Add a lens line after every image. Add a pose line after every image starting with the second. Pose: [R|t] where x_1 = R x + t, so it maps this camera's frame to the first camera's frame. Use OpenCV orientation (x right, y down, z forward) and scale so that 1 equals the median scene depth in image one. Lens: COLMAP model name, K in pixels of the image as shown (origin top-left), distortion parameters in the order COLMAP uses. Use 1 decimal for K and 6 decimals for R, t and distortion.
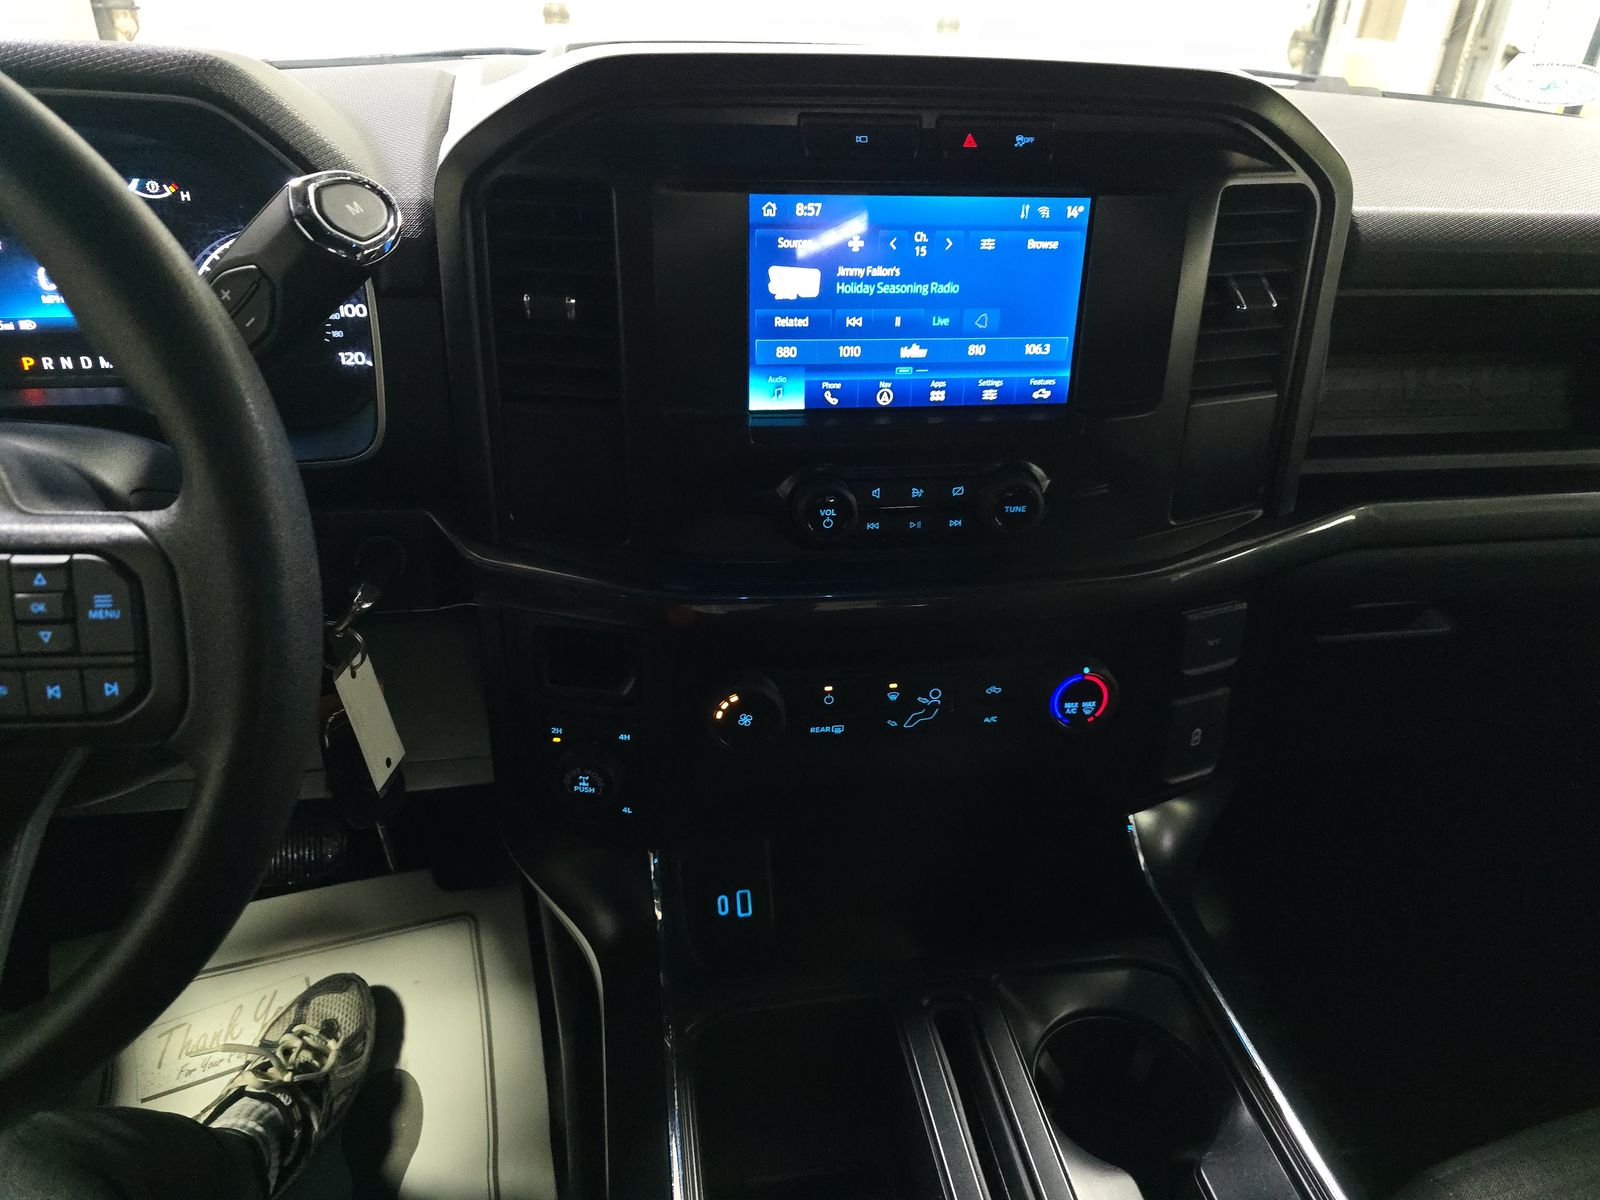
lens RADIAL K [[990.6, 0, 800.0], [0, 990.6, 600.0], [0, 0, 1]] dist [0.003386, -0.041074]
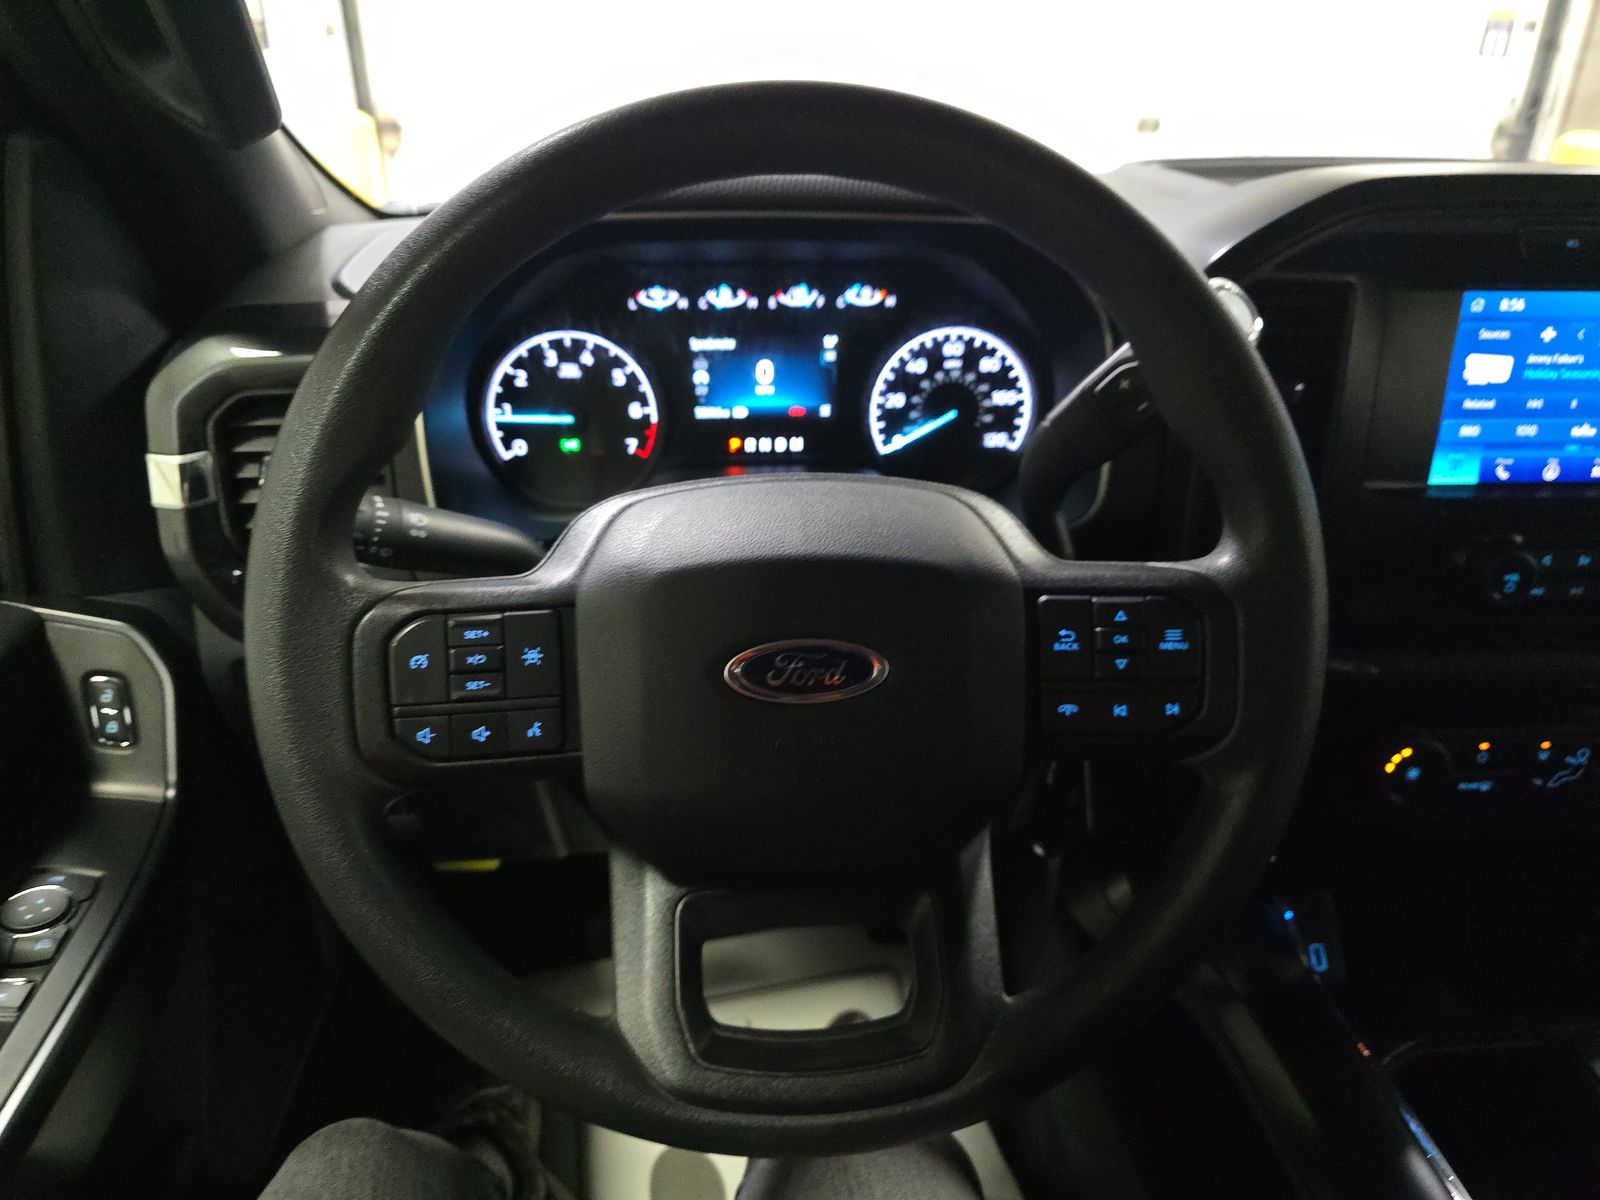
lens RADIAL K [[990.6, 0, 800.0], [0, 990.6, 600.0], [0, 0, 1]] dist [0.003386, -0.041074]
pose [[0.989746, 0.013523, -0.142194, -0.580451], [-0.025181, 0.996435, -0.080514, 0.039500], [0.140598, 0.083269, 0.986559, -0.151213]]
